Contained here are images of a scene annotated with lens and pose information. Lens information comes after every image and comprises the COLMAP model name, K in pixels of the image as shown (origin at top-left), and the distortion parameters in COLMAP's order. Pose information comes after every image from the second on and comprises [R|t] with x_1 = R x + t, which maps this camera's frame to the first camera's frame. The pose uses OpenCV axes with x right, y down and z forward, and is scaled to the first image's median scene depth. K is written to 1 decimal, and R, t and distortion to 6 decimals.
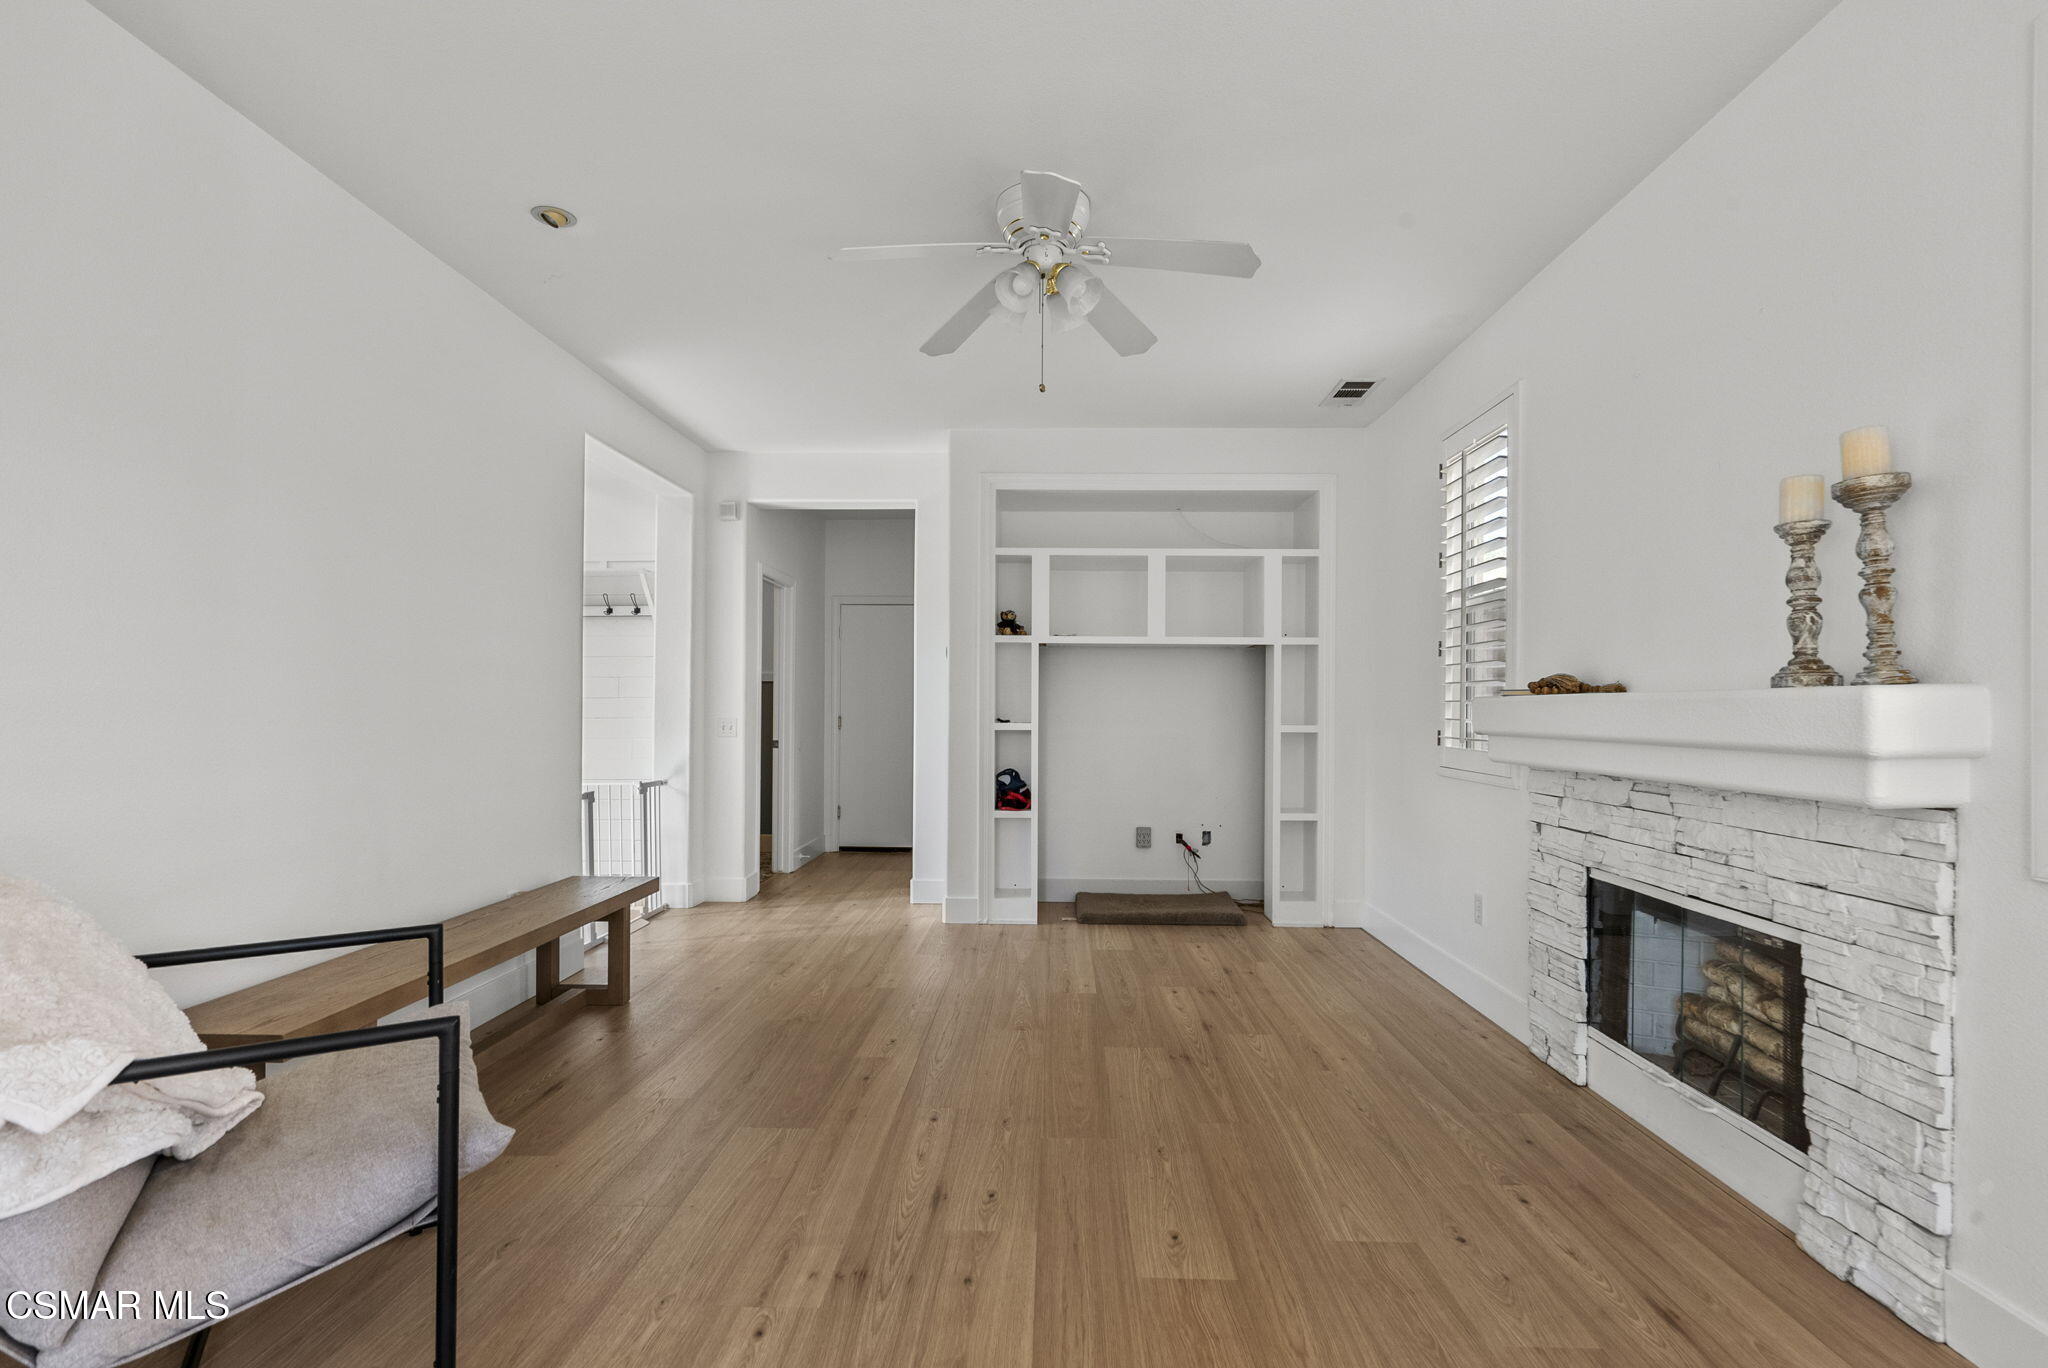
lens RADIAL K [[964.0, 0, 1033.5], [0, 964.0, 698.6], [0, 0, 1]] dist [-0.007902, 0.004305]
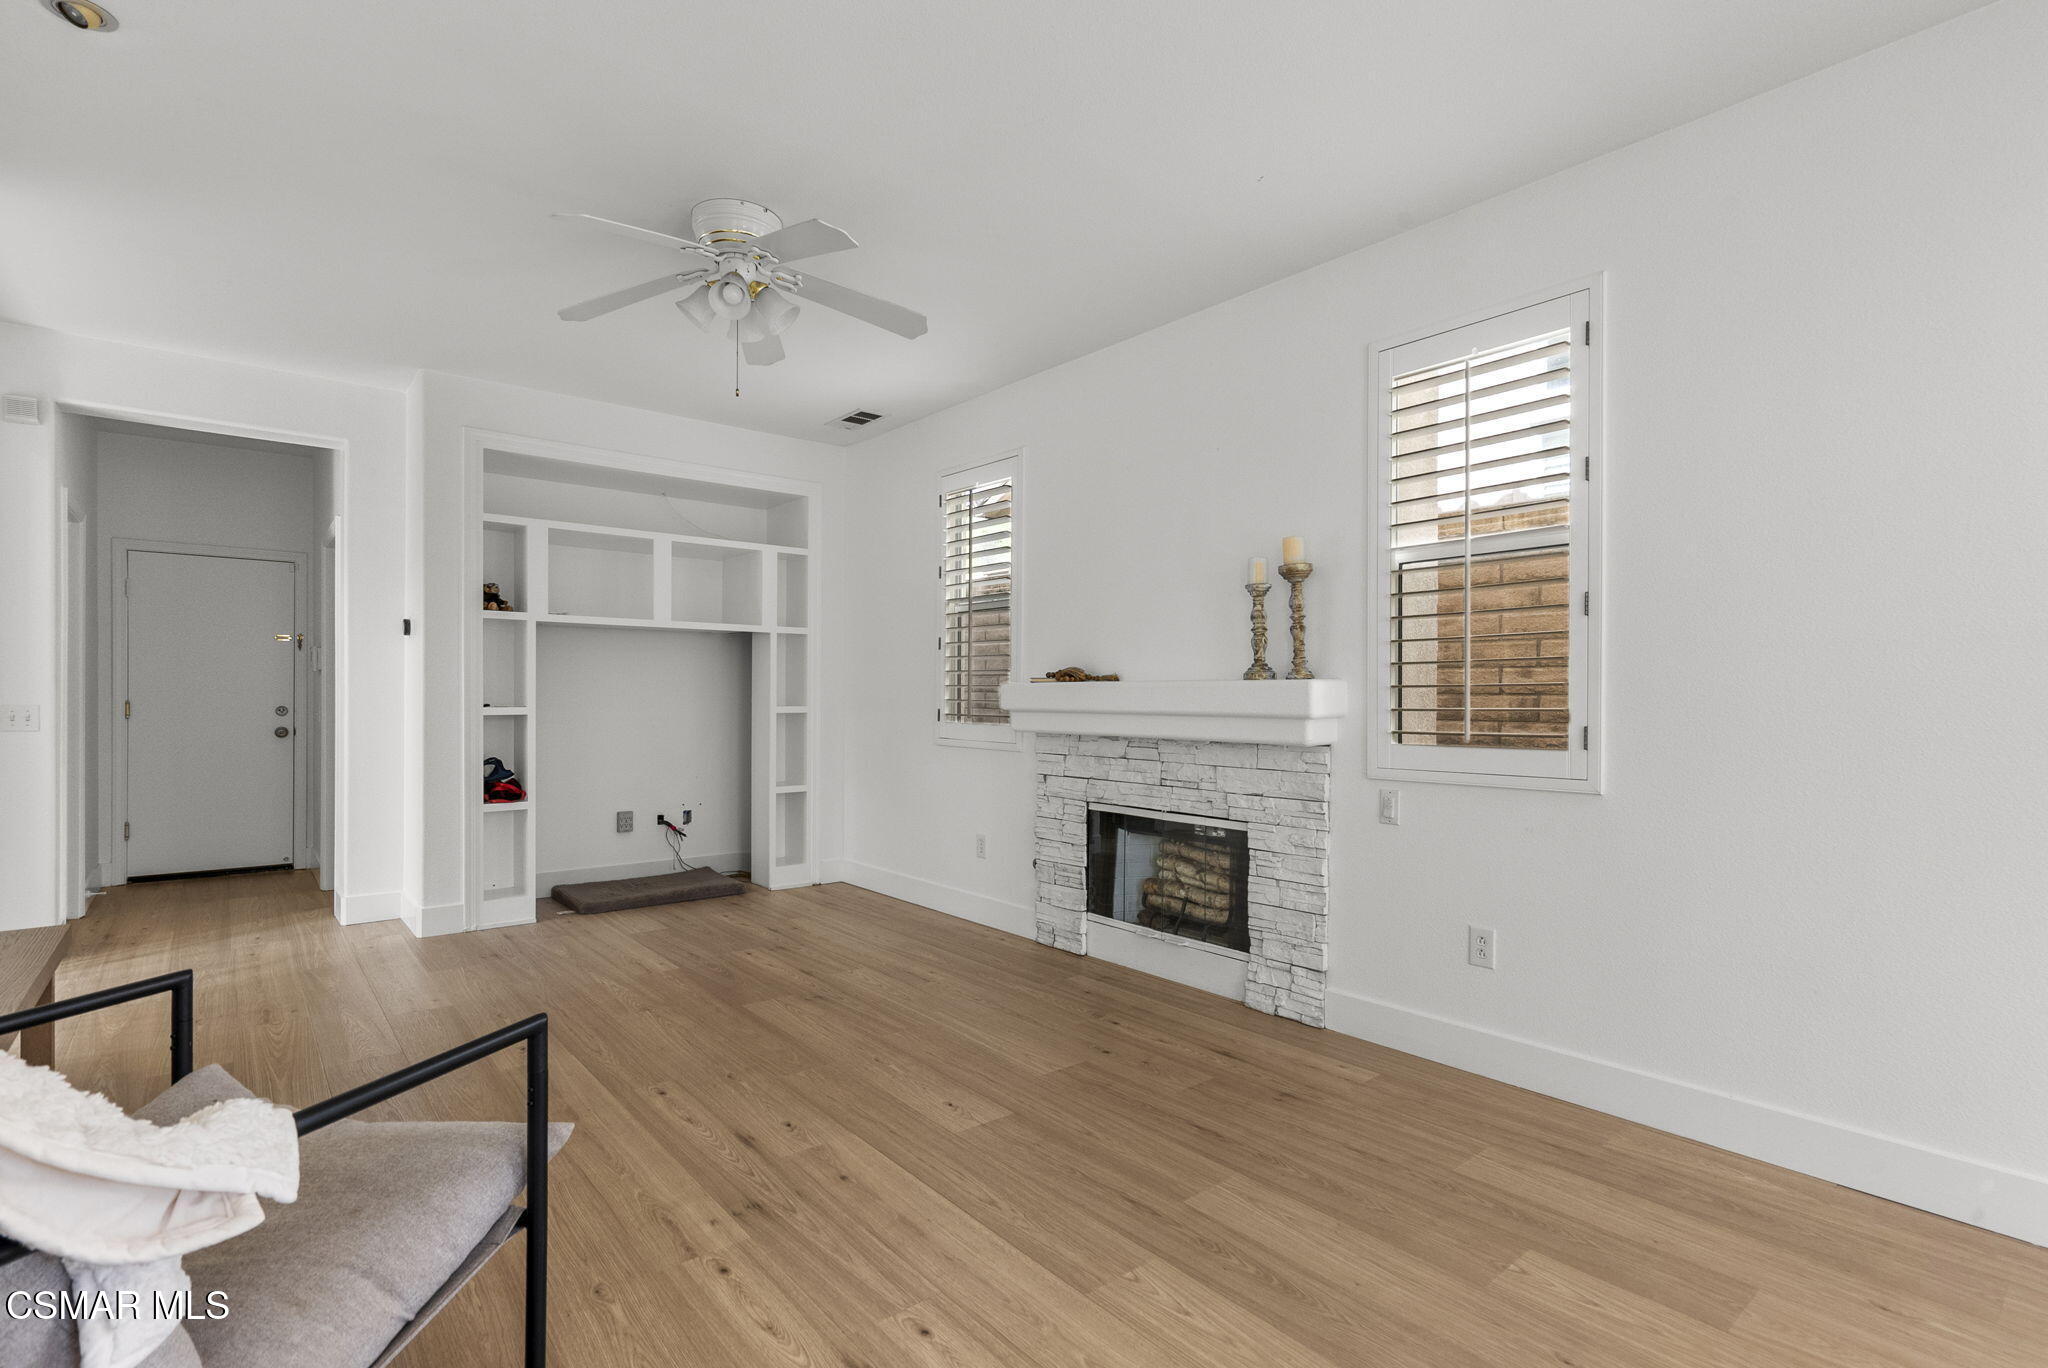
lens RADIAL K [[964.0, 0, 1023.1], [0, 964.0, 689.0], [0, 0, 1]] dist [-0.007902, 0.004305]
pose [[0.752816, 0.001844, 0.658229, -0.463792], [-0.007447, 0.999956, 0.005717, -0.001172], [-0.658189, -0.009206, 0.752796, -0.018058]]
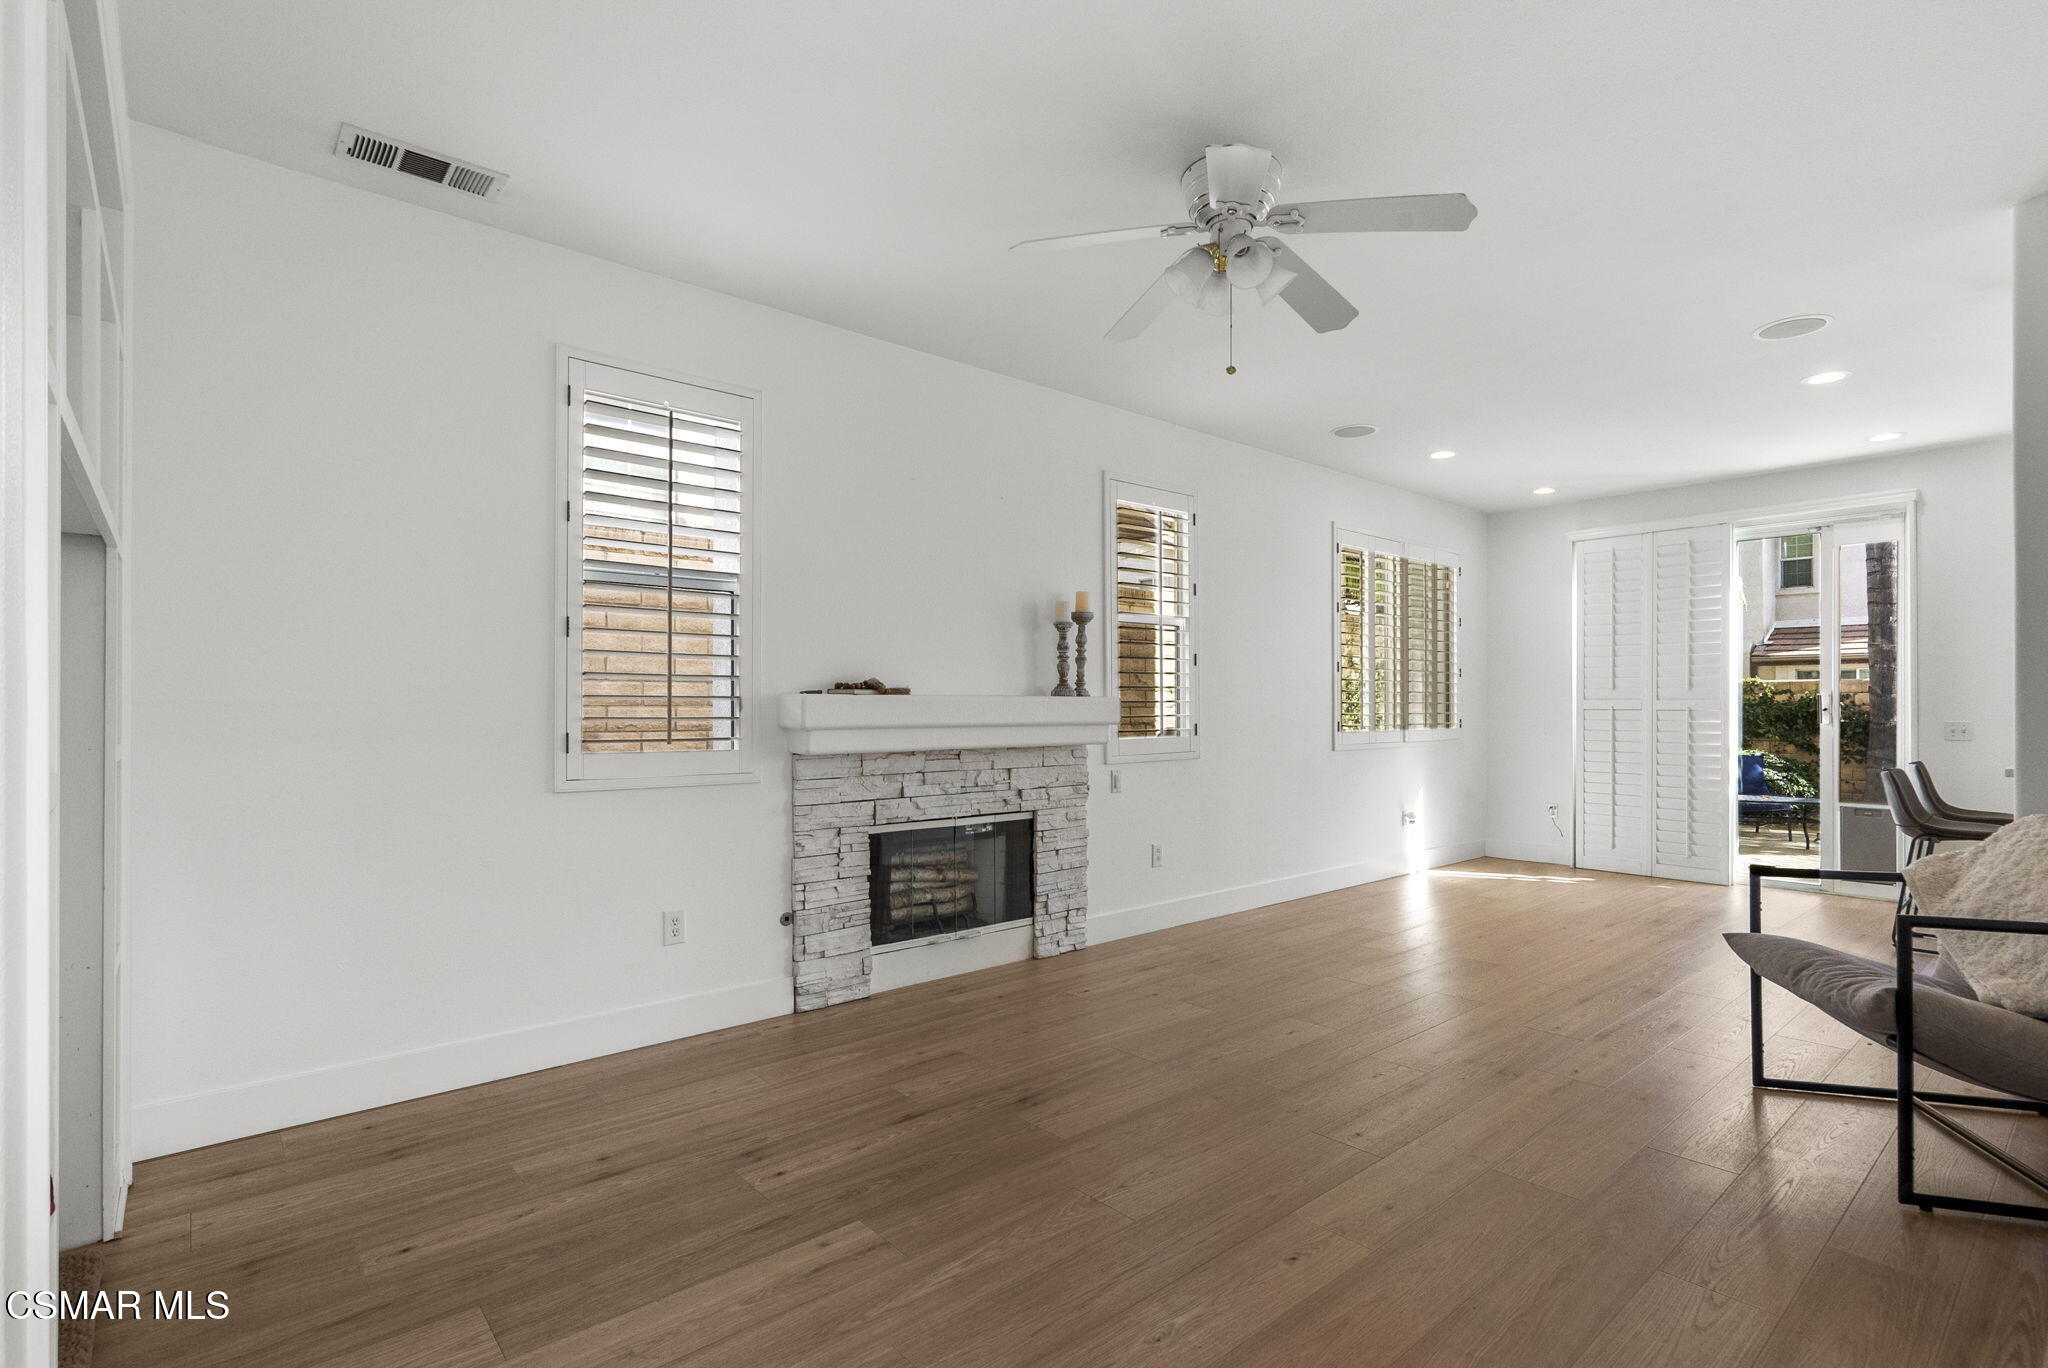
lens RADIAL K [[964.0, 0, 1026.9], [0, 964.0, 699.2], [0, 0, 1]] dist [-0.007902, 0.004305]
pose [[-0.666898, 0.001884, 0.745147, -0.568646], [-0.010393, 0.999876, -0.011831, 0.016010], [-0.745077, -0.015634, -0.666796, 1.797741]]
